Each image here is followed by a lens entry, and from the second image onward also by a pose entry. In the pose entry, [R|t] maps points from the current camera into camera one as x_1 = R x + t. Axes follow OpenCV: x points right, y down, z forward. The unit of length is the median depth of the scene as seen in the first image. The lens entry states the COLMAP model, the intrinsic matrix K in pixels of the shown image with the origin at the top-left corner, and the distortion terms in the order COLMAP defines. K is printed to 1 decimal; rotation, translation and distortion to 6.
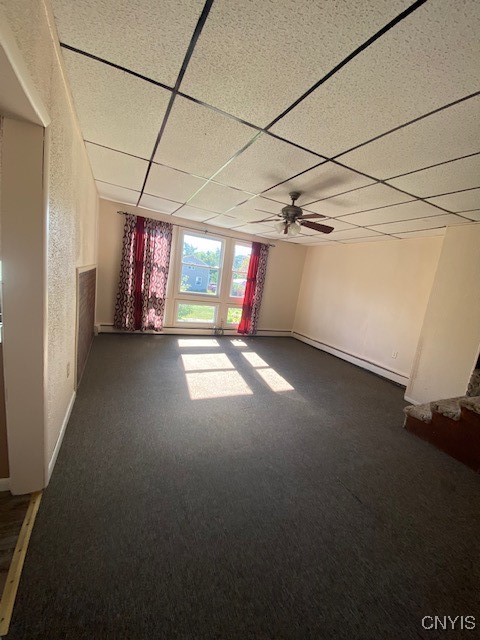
lens RADIAL K [[255.5, 0, 236.5], [0, 255.5, 322.5], [0, 0, 1]] dist [-0.022460, -0.006308]
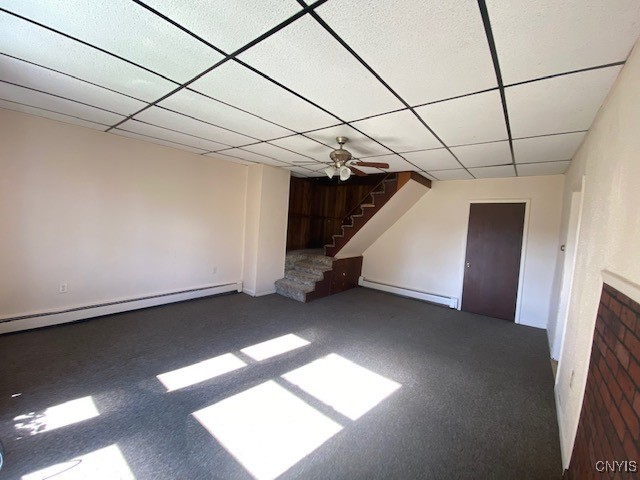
lens RADIAL K [[255.5, 0, 315.5], [0, 255.5, 236.8], [0, 0, 1]] dist [-0.022460, -0.006308]
pose [[-0.432428, -0.207057, 0.877572, -0.572984], [0.054280, 0.965533, 0.254558, -0.322432], [-0.900033, 0.157713, -0.406284, 1.293639]]
